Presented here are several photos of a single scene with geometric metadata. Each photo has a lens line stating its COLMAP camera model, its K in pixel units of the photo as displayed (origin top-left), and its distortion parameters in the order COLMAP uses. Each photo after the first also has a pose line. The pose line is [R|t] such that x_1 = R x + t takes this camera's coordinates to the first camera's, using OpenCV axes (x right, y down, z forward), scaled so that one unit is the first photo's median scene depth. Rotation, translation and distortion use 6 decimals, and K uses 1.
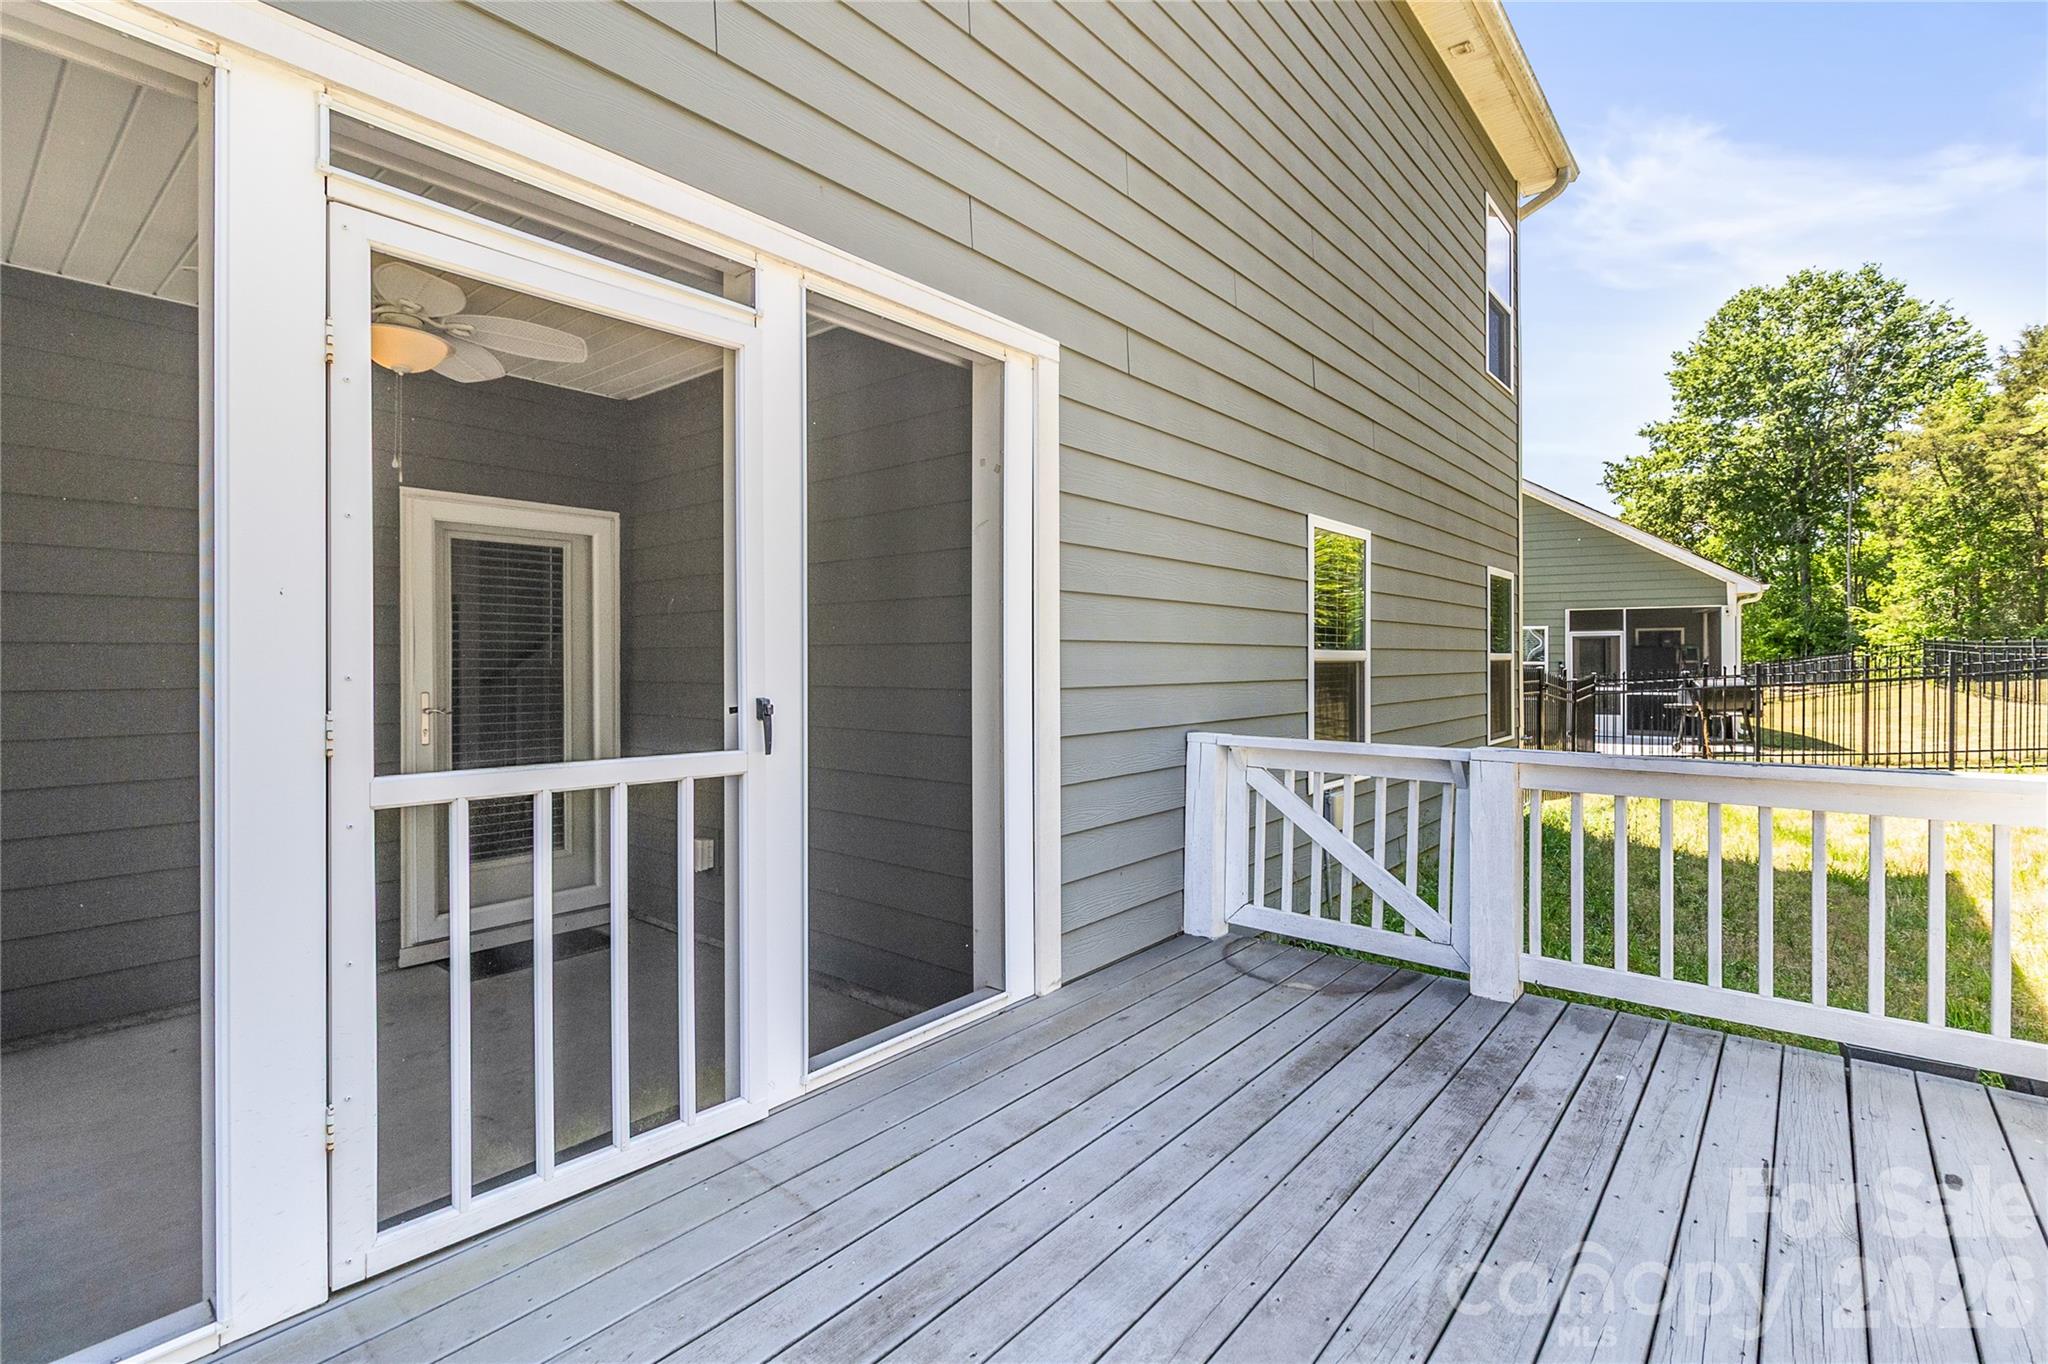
lens RADIAL K [[944.0, 0, 1035.0], [0, 944.0, 662.0], [0, 0, 1]] dist [0.002367, -0.000242]
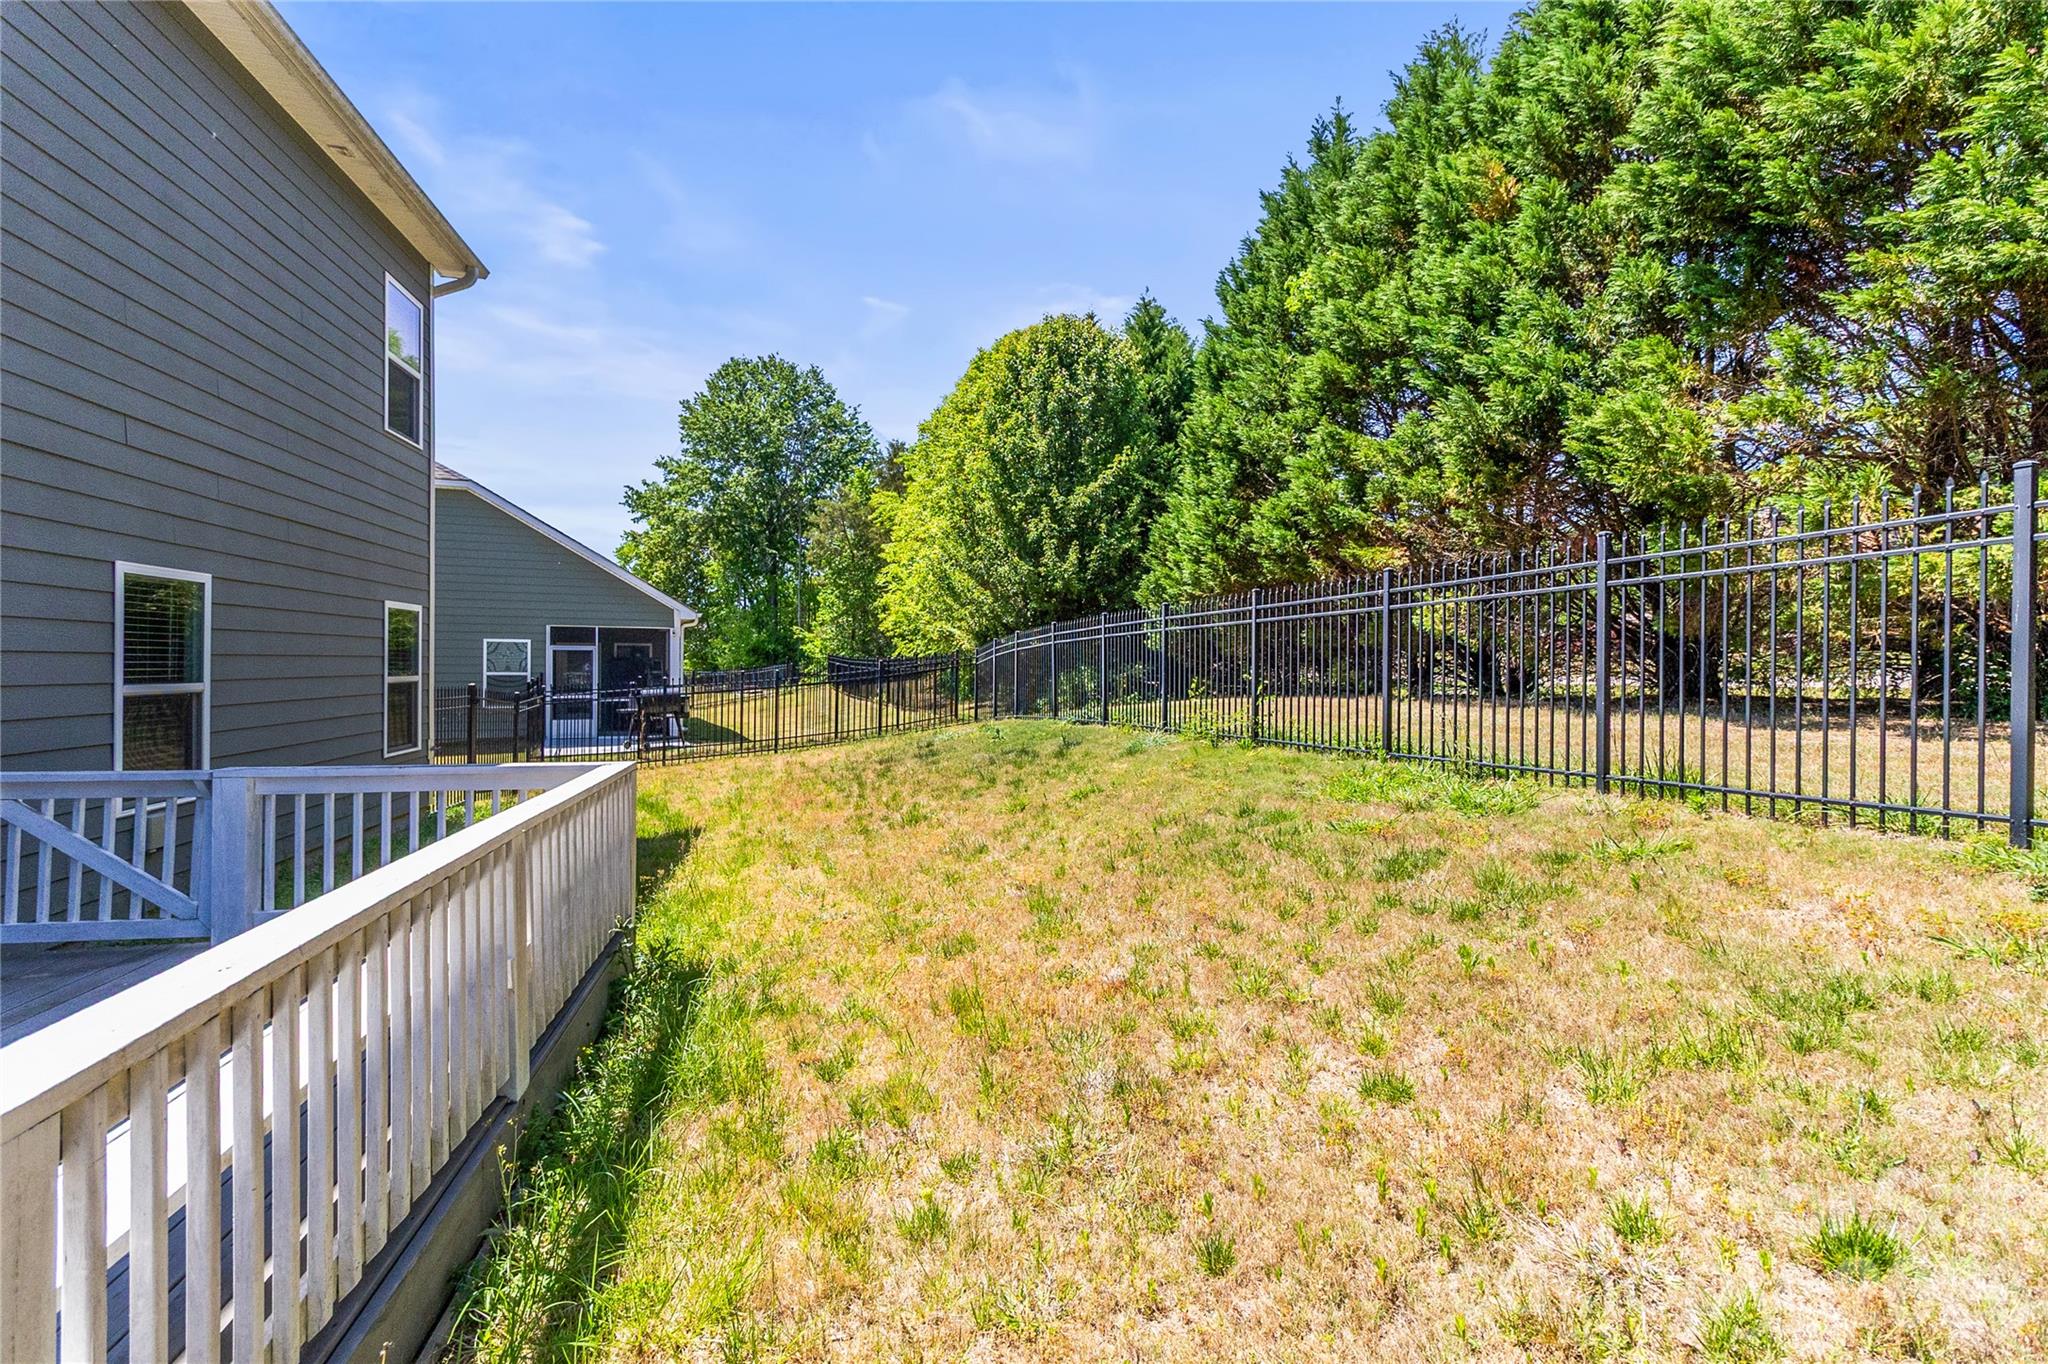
lens RADIAL K [[964.7, 0, 1037.7], [0, 964.7, 672.2], [0, 0, 1]] dist [-0.000357, -0.000332]
pose [[0.607338, 0.002294, 0.794440, 0.031275], [-0.010373, 0.999933, 0.005043, -0.027003], [-0.794376, -0.011304, 0.607321, -0.305862]]
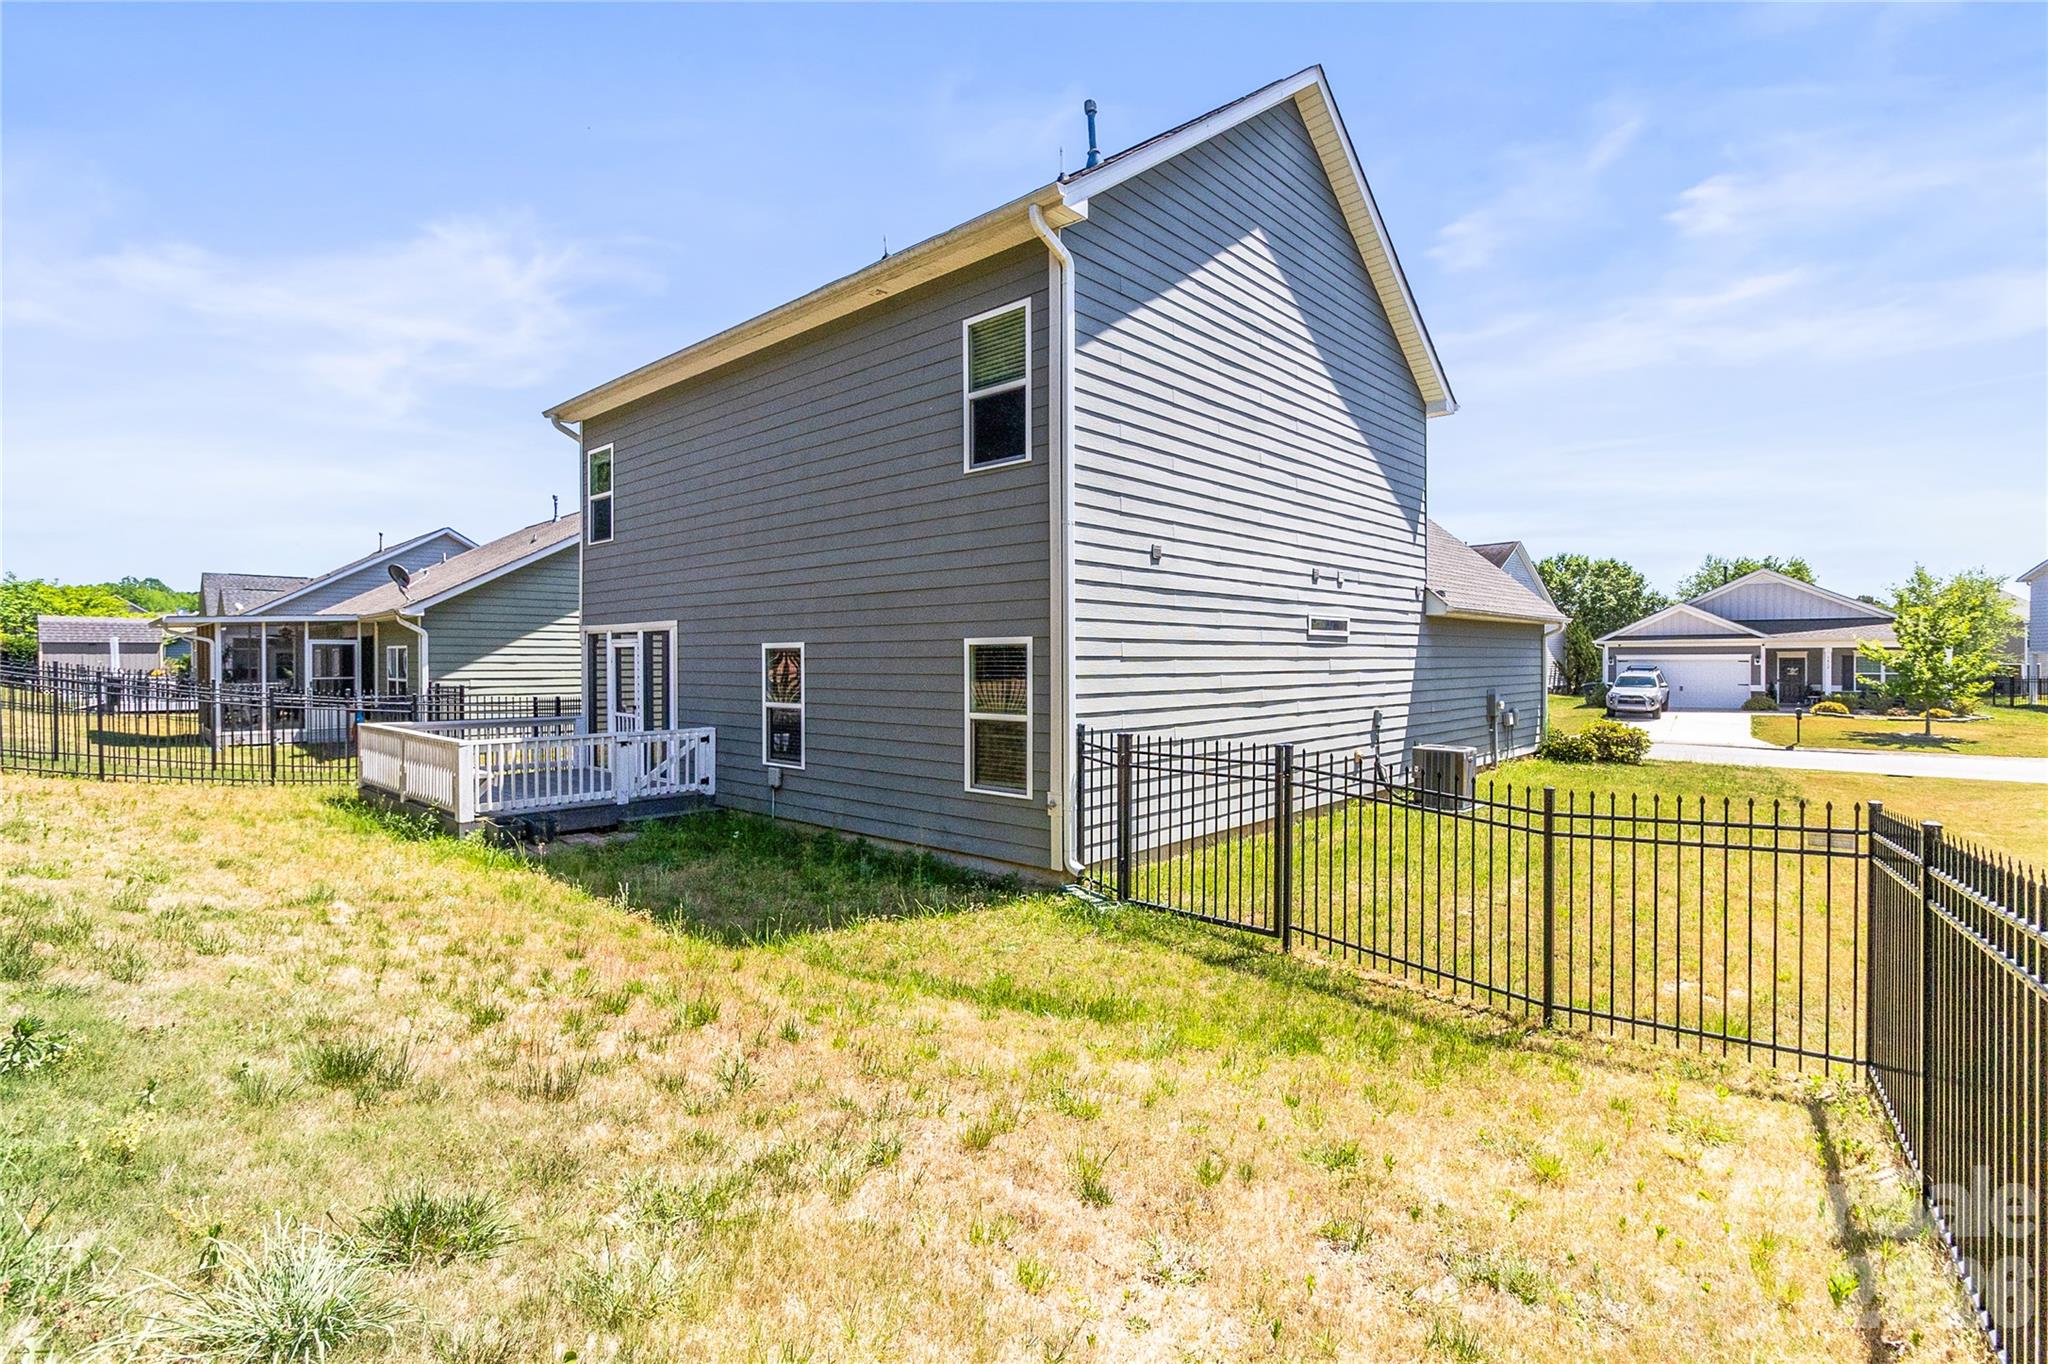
lens RADIAL K [[964.7, 0, 1037.7], [0, 964.7, 672.2], [0, 0, 1]] dist [-0.000357, -0.000332]
pose [[-0.049323, 0.010463, -0.998728, 1.547562], [-0.003172, 0.999938, 0.010632, -0.067262], [0.998778, 0.003693, -0.049287, 1.058564]]
